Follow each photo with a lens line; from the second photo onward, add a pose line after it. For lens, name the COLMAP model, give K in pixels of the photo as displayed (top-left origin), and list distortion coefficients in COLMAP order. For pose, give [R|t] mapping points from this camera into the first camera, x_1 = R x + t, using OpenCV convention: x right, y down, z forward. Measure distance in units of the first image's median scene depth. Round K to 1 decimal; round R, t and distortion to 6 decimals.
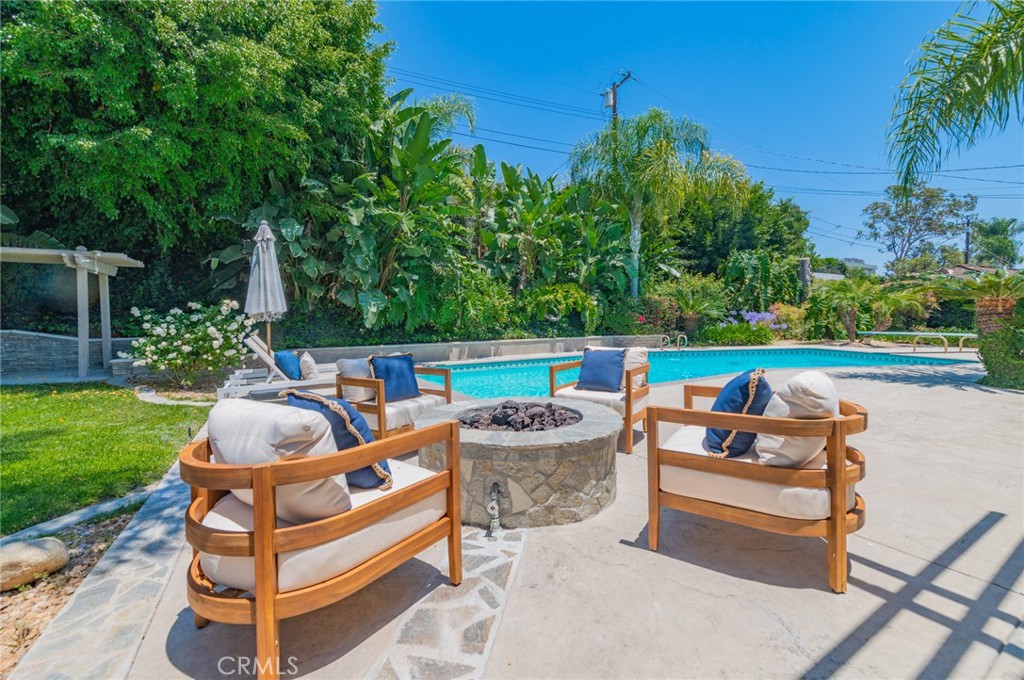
lens RADIAL K [[408.0, 0, 511.7], [0, 408.0, 325.9], [0, 0, 1]] dist [0.006553, -0.000183]
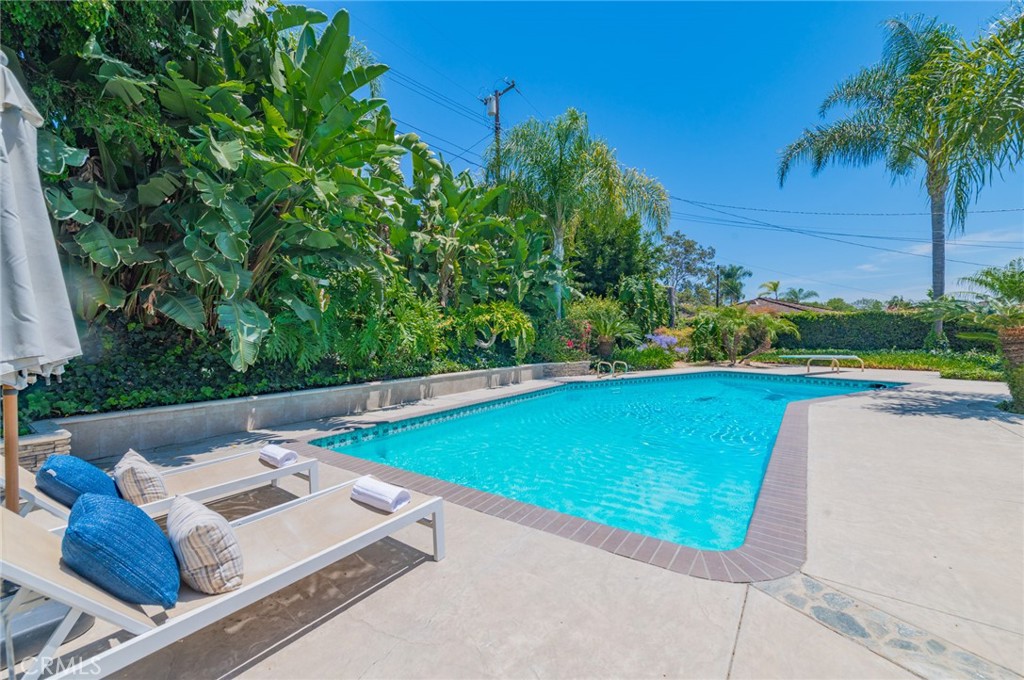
lens RADIAL K [[402.1, 0, 514.0], [0, 402.1, 341.2], [0, 0, 1]] dist [0.009093, -0.000410]
pose [[0.911914, -0.006547, 0.410329, -0.159250], [0.010910, 0.999906, -0.008292, -0.016351], [-0.410236, 0.012039, 0.911900, 0.240186]]
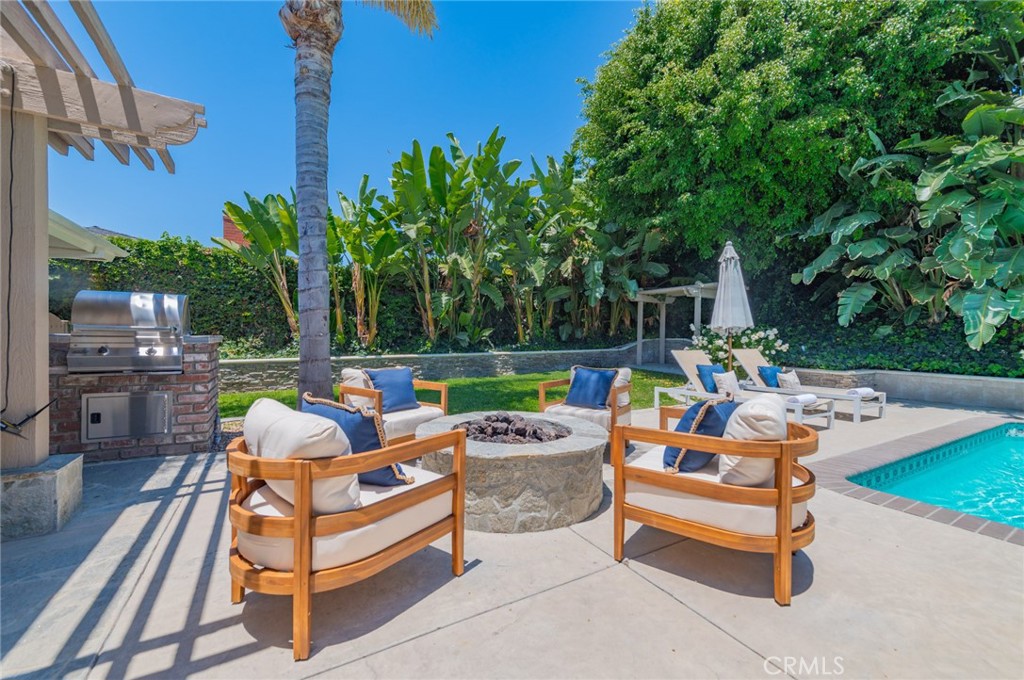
lens RADIAL K [[412.3, 0, 512.0], [0, 412.3, 340.0], [0, 0, 1]] dist [0.007865, -0.000429]
pose [[0.004663, 0.029140, -0.999564, 0.194435], [-0.020050, 0.999377, 0.029041, -0.008640], [0.999788, 0.019905, 0.005244, 0.177438]]
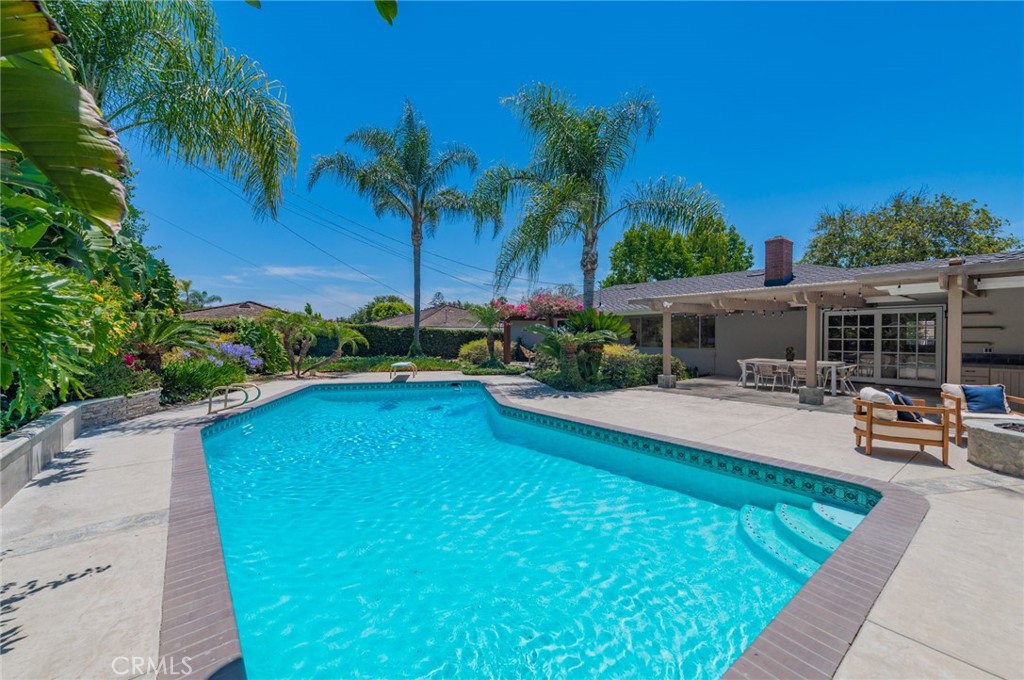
lens RADIAL K [[407.7, 0, 512.0], [0, 407.7, 340.0], [0, 0, 1]] dist [0.010840, -0.000131]
pose [[-0.169546, 0.008779, 0.985483, -0.240753], [0.010332, 0.999921, -0.007130, -0.031278], [-0.985468, 0.008973, -0.169623, 0.632790]]
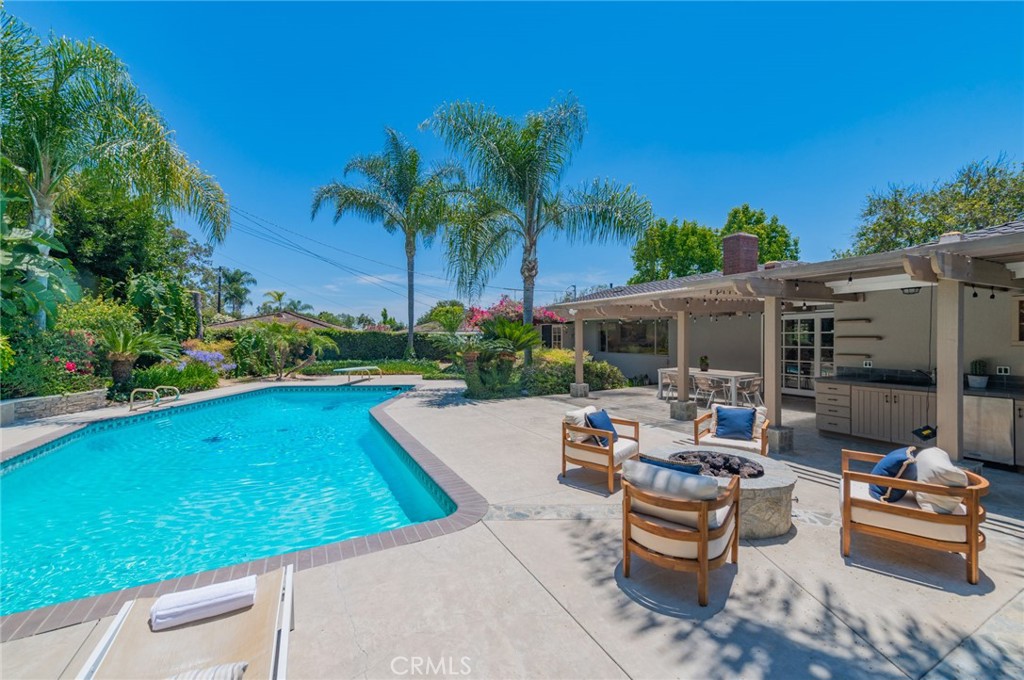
lens RADIAL K [[405.4, 0, 507.9], [0, 405.4, 335.6], [0, 0, 1]] dist [0.013670, -0.003748]
pose [[0.038156, 0.021640, 0.999037, -0.282321], [0.012460, 0.999677, -0.022129, -0.041563], [-0.999194, 0.013292, 0.037874, 0.307575]]
